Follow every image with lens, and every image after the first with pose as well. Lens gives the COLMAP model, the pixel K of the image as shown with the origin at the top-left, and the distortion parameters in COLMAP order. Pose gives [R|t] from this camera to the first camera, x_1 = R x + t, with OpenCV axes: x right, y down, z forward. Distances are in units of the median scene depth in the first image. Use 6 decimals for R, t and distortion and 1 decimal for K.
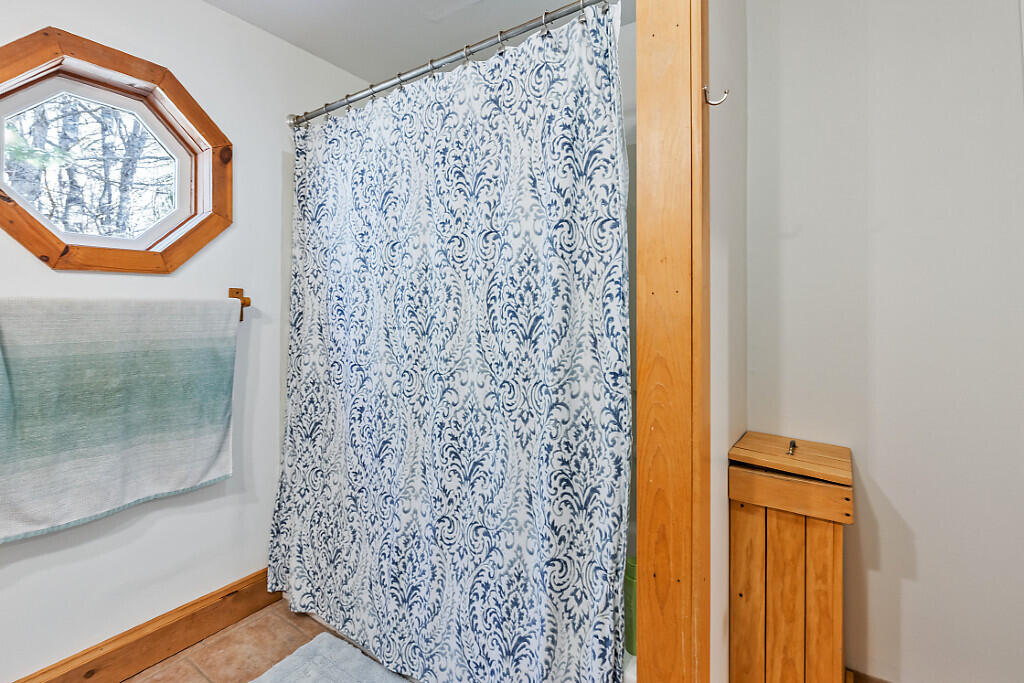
lens RADIAL K [[467.7, 0, 504.5], [0, 467.7, 316.6], [0, 0, 1]] dist [-0.000174, 0.000532]
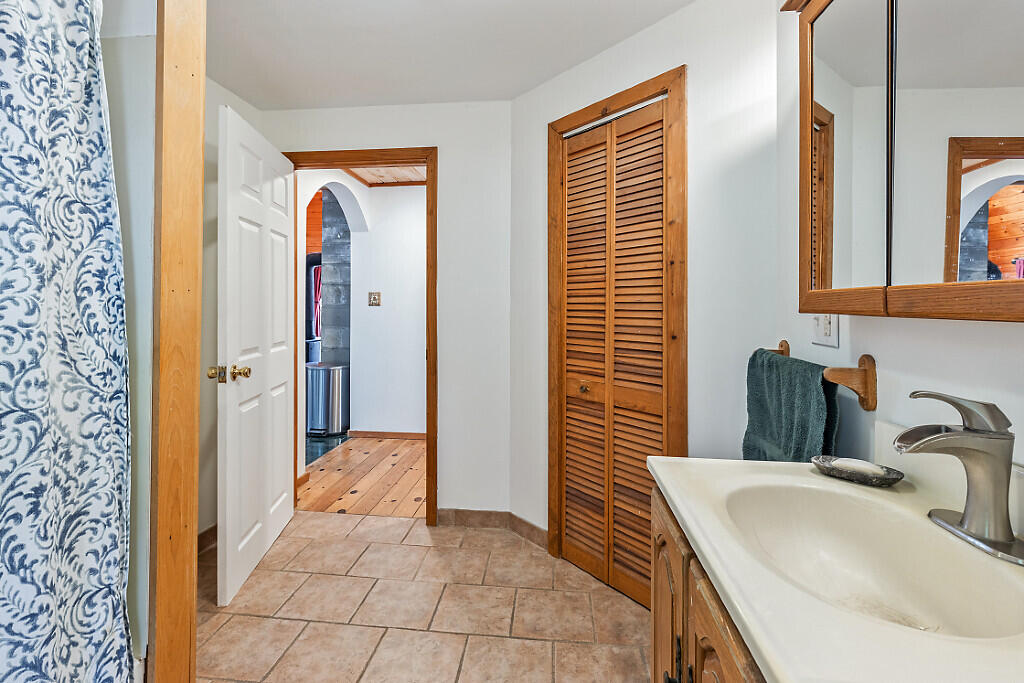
lens RADIAL K [[467.7, 0, 504.5], [0, 467.7, 316.6], [0, 0, 1]] dist [-0.000174, 0.000532]
pose [[-0.463561, -0.019964, 0.885840, -0.984747], [0.010989, 0.999540, 0.028278, -0.009043], [-0.885997, 0.022843, -0.463128, 0.745787]]
